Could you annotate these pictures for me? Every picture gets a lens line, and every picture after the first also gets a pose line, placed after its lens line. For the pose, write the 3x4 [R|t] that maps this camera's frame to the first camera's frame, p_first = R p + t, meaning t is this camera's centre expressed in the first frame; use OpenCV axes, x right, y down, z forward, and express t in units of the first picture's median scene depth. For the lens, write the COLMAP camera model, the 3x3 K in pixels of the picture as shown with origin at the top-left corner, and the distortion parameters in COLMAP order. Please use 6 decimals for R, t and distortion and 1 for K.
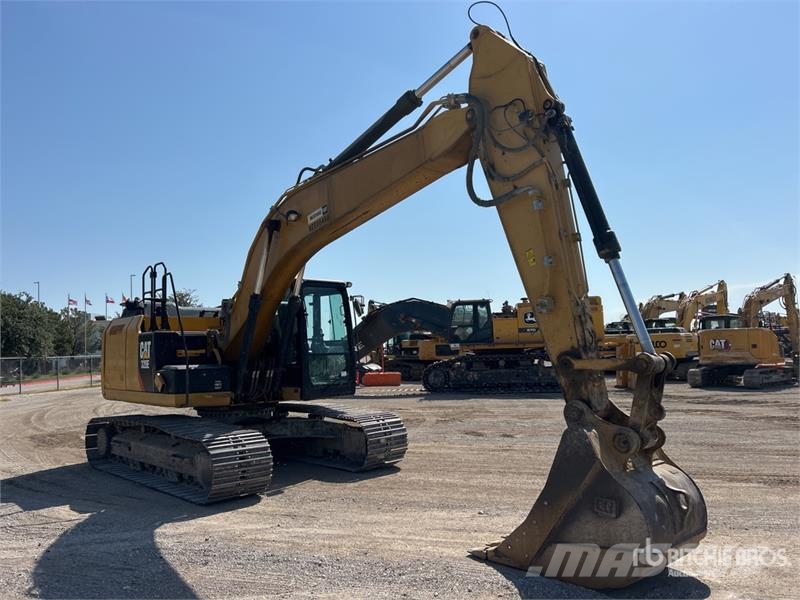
lens RADIAL K [[612.9, 0, 397.7], [0, 612.9, 308.3], [0, 0, 1]] dist [0.069645, -0.080239]
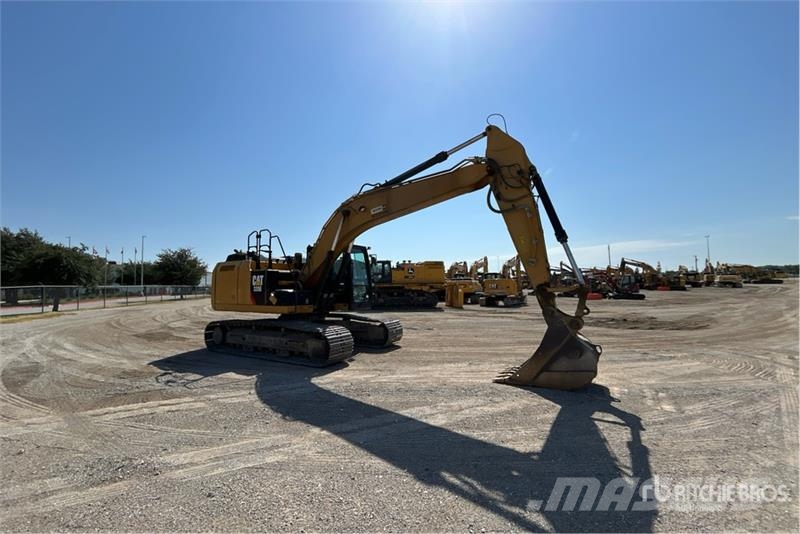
lens RADIAL K [[329.7, 0, 400.0], [0, 329.7, 267.0], [0, 0, 1]] dist [0.014019, 0.000092]
pose [[0.956442, 0.036676, 0.289609, -0.303922], [-0.037466, 0.999294, -0.002817, 0.018649], [-0.289507, -0.008156, 0.957141, 0.022577]]
